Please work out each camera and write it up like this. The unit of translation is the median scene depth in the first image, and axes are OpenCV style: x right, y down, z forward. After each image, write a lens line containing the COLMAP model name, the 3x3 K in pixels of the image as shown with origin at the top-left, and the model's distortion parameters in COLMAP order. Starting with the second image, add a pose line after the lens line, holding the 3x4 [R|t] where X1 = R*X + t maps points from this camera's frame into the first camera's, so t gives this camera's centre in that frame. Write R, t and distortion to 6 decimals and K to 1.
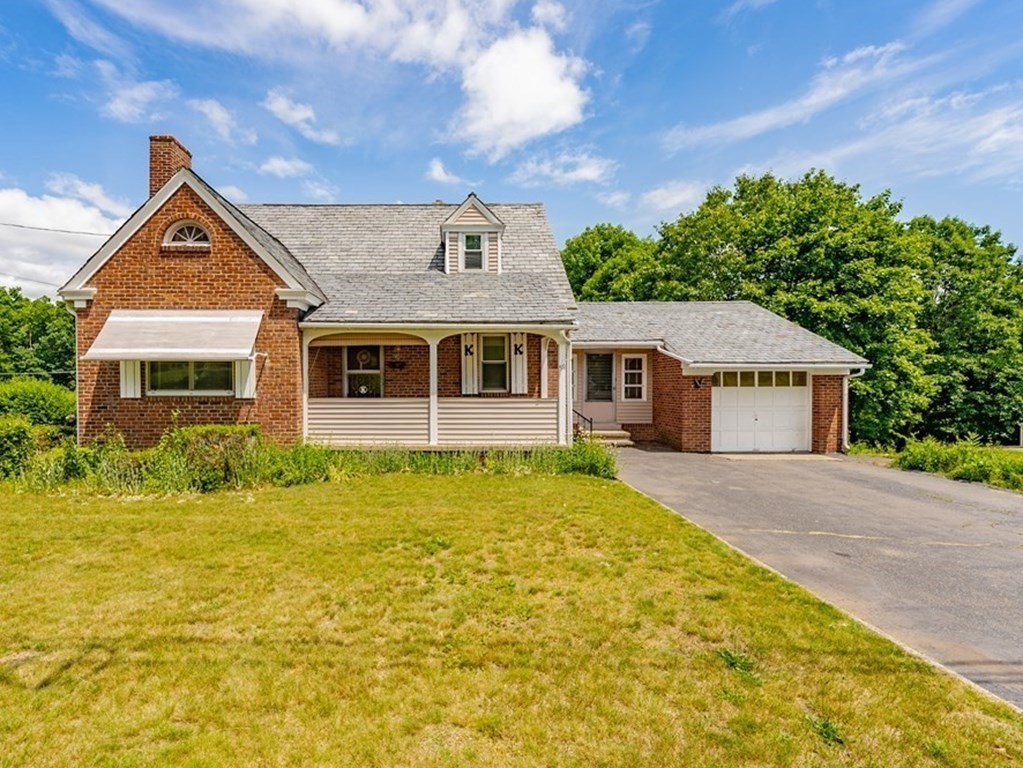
lens RADIAL K [[481.6, 0, 510.2], [0, 481.6, 385.9], [0, 0, 1]] dist [0.005445, -0.003462]
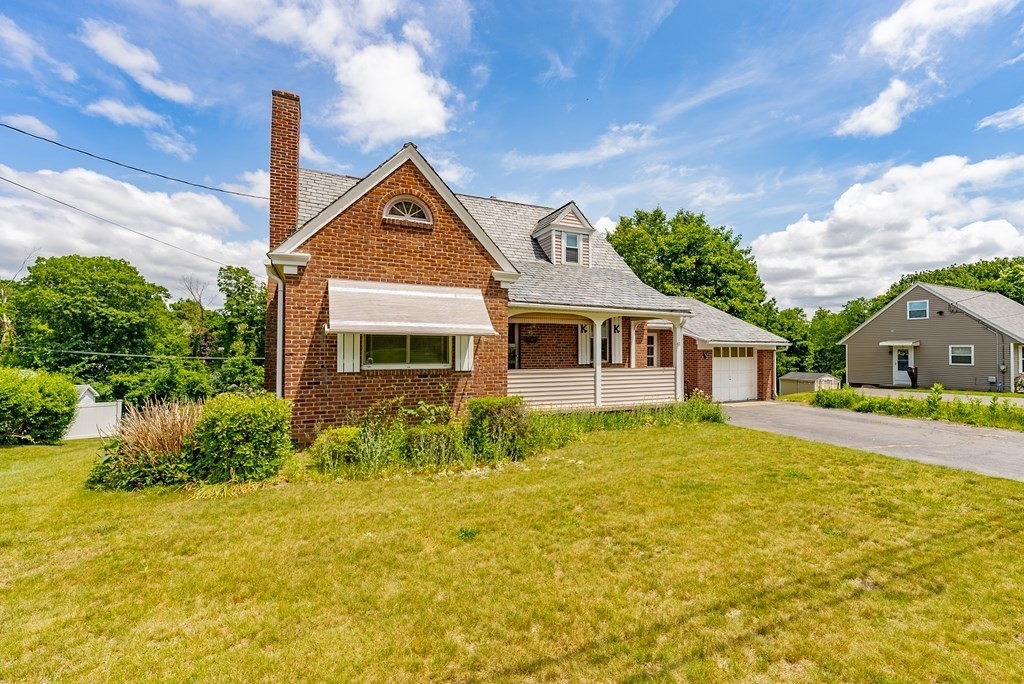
lens RADIAL K [[408.2, 0, 511.8], [0, 408.2, 343.5], [0, 0, 1]] dist [-0.000211, 0.000658]
pose [[0.921461, 0.010701, 0.388322, -0.623163], [-0.001270, 0.999698, -0.024534, -0.009729], [-0.388468, 0.022114, 0.921197, 0.102802]]
